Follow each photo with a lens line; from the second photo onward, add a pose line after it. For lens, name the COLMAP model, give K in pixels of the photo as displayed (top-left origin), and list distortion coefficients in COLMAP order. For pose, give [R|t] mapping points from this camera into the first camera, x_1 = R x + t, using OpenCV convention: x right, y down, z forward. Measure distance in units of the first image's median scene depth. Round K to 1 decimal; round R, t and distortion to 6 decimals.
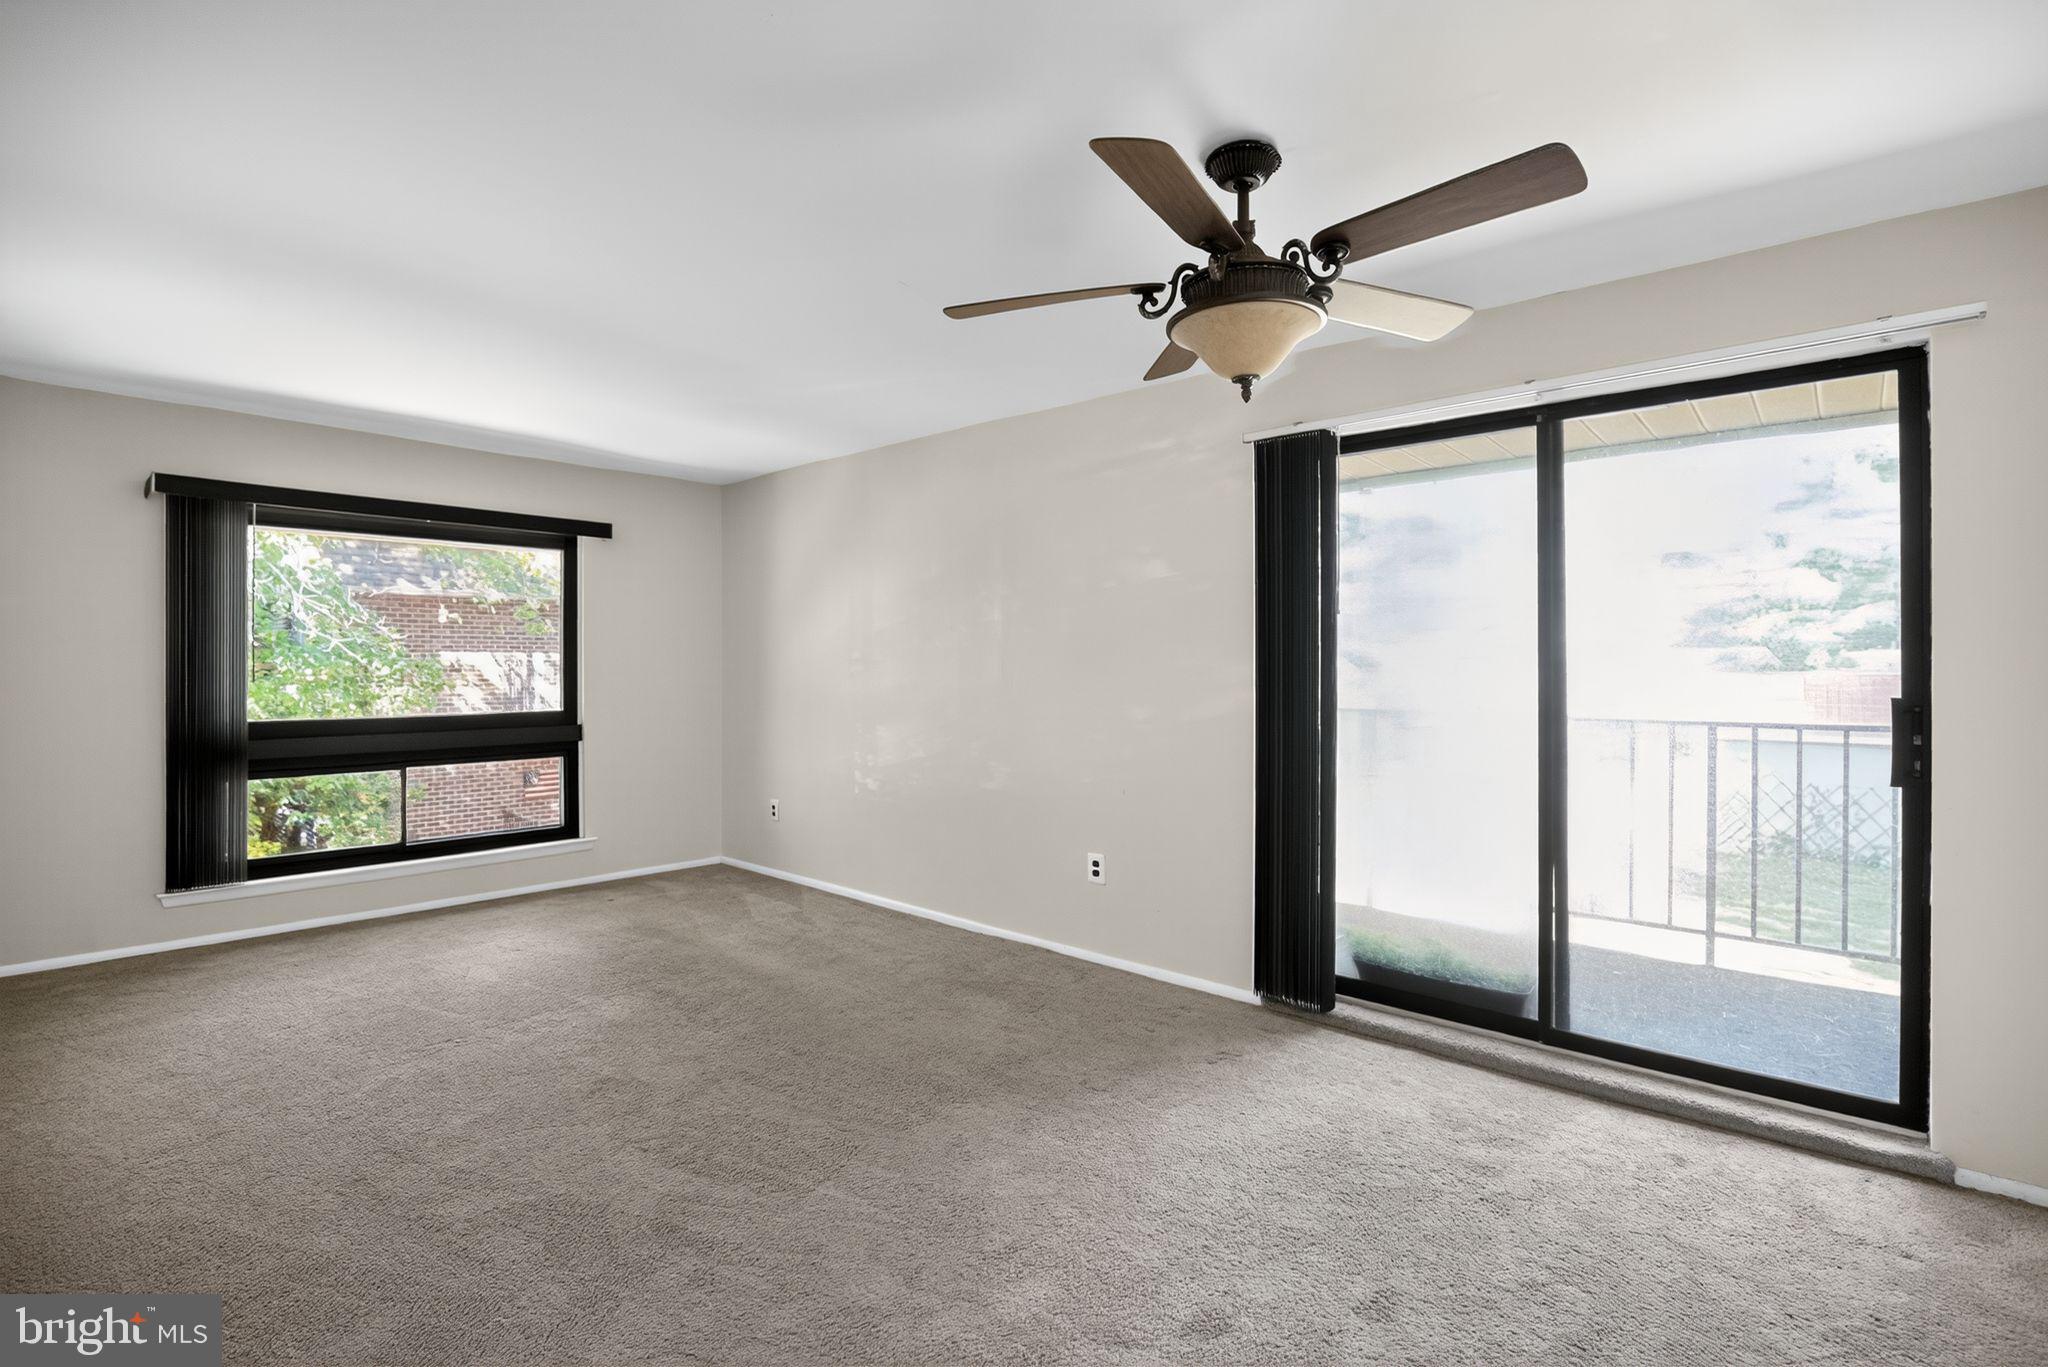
lens RADIAL K [[939.4, 0, 1018.4], [0, 939.4, 665.0], [0, 0, 1]] dist [-0.032698, 0.000754]
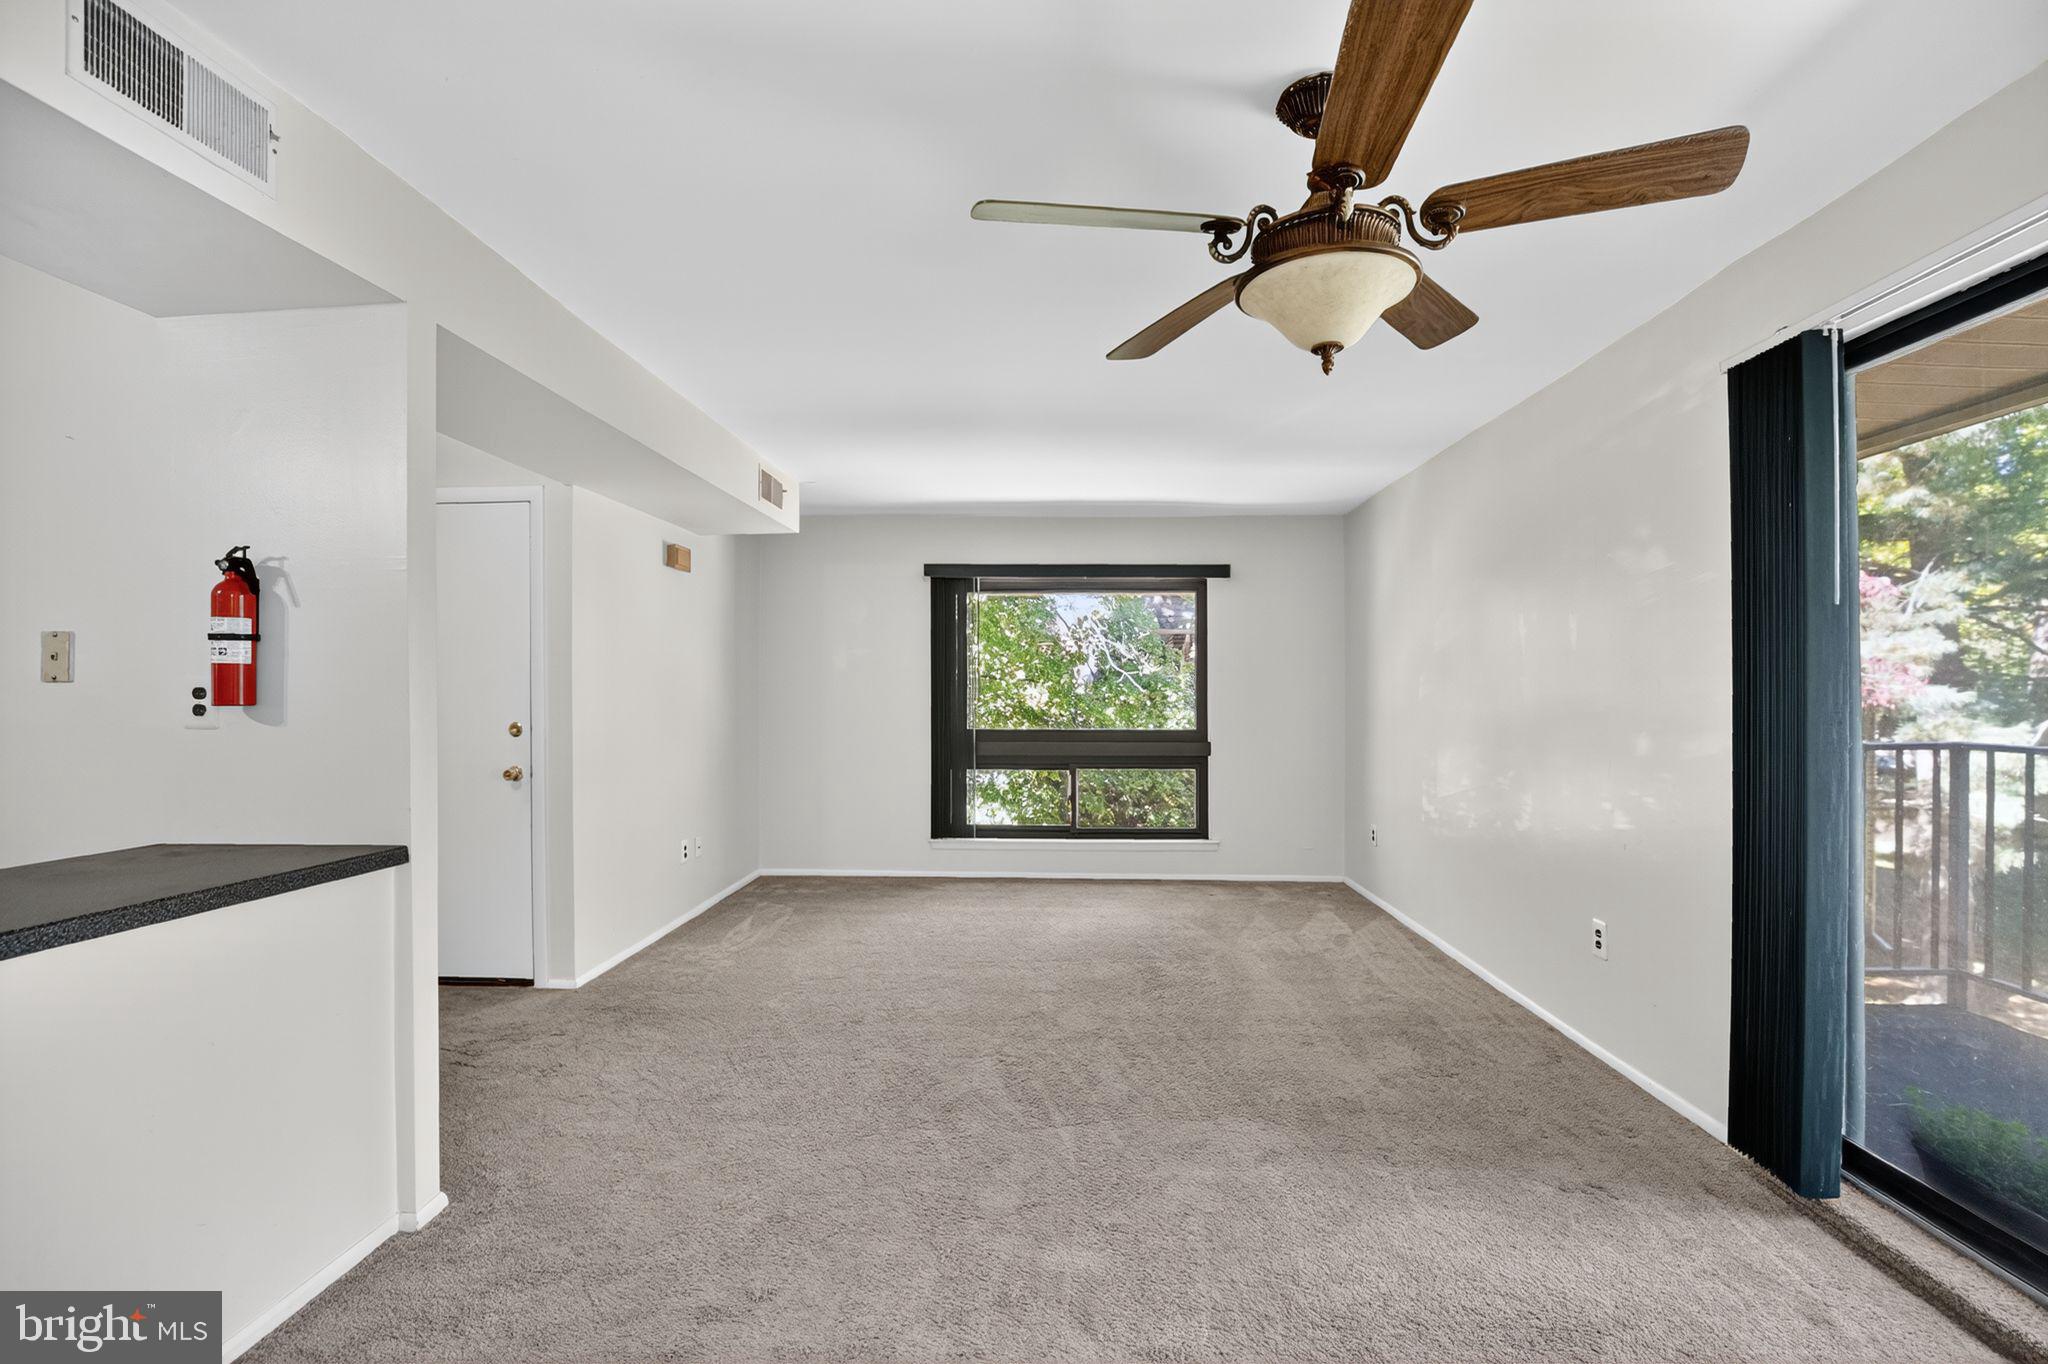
lens RADIAL K [[939.4, 0, 1036.7], [0, 939.4, 693.9], [0, 0, 1]] dist [-0.032698, 0.000754]
pose [[0.645471, -0.000395, -0.763785, 0.377803], [-0.000657, 0.999999, -0.001073, 0.008845], [0.763785, 0.001194, 0.645470, 0.121526]]
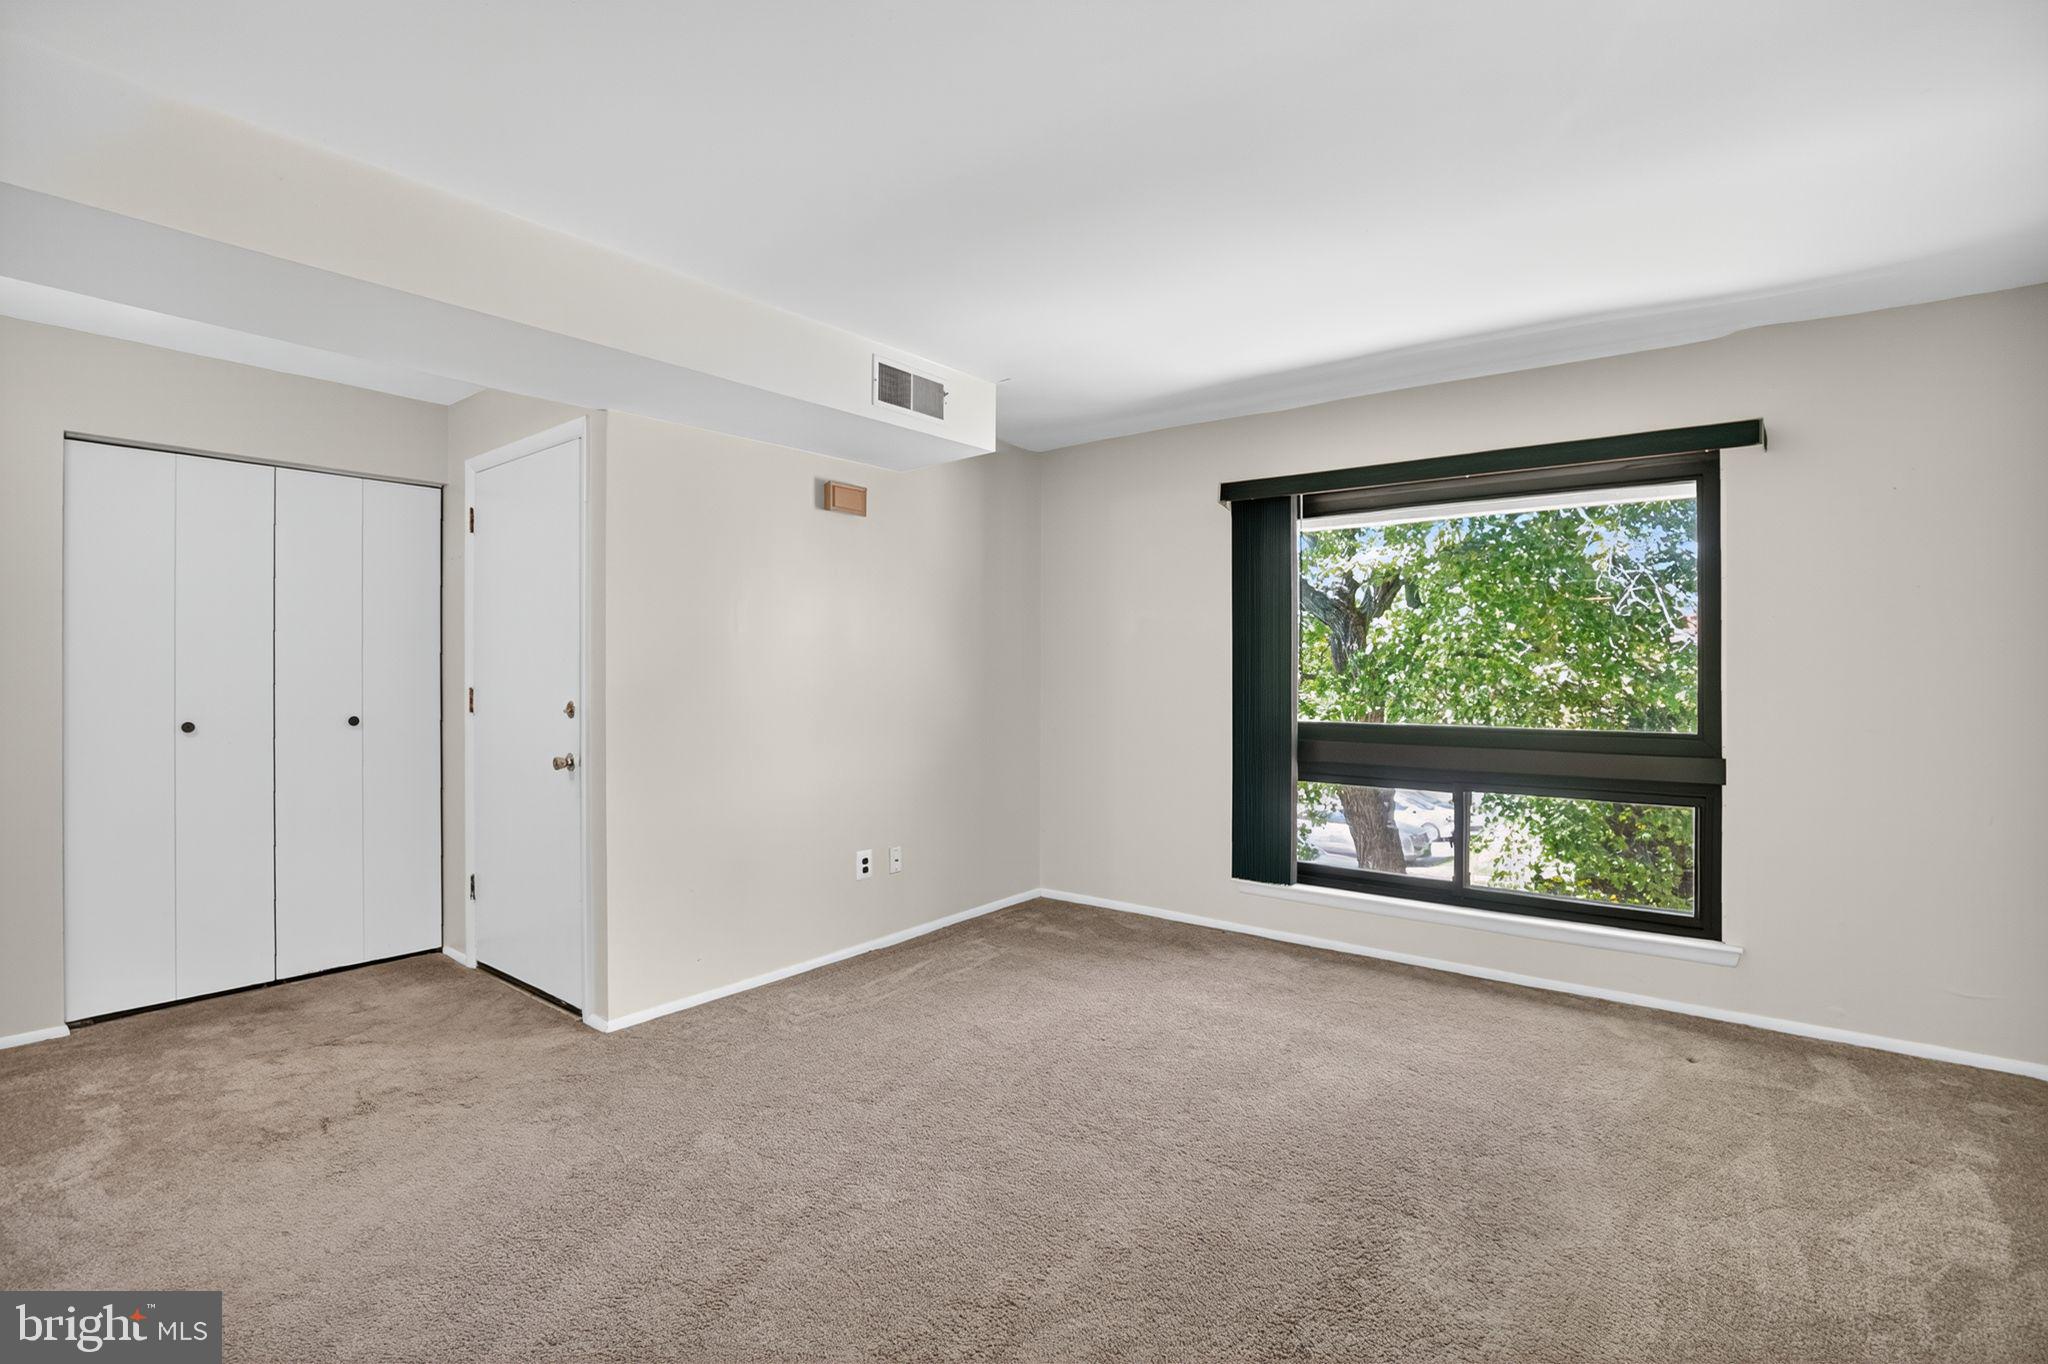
lens RADIAL K [[939.4, 0, 1035.6], [0, 939.4, 674.0], [0, 0, 1]] dist [-0.032698, 0.000754]
pose [[0.081099, -0.000009, -0.996706, 0.131252], [-0.002452, 0.999997, -0.000209, 0.013473], [0.996703, 0.002461, 0.081099, 0.681906]]
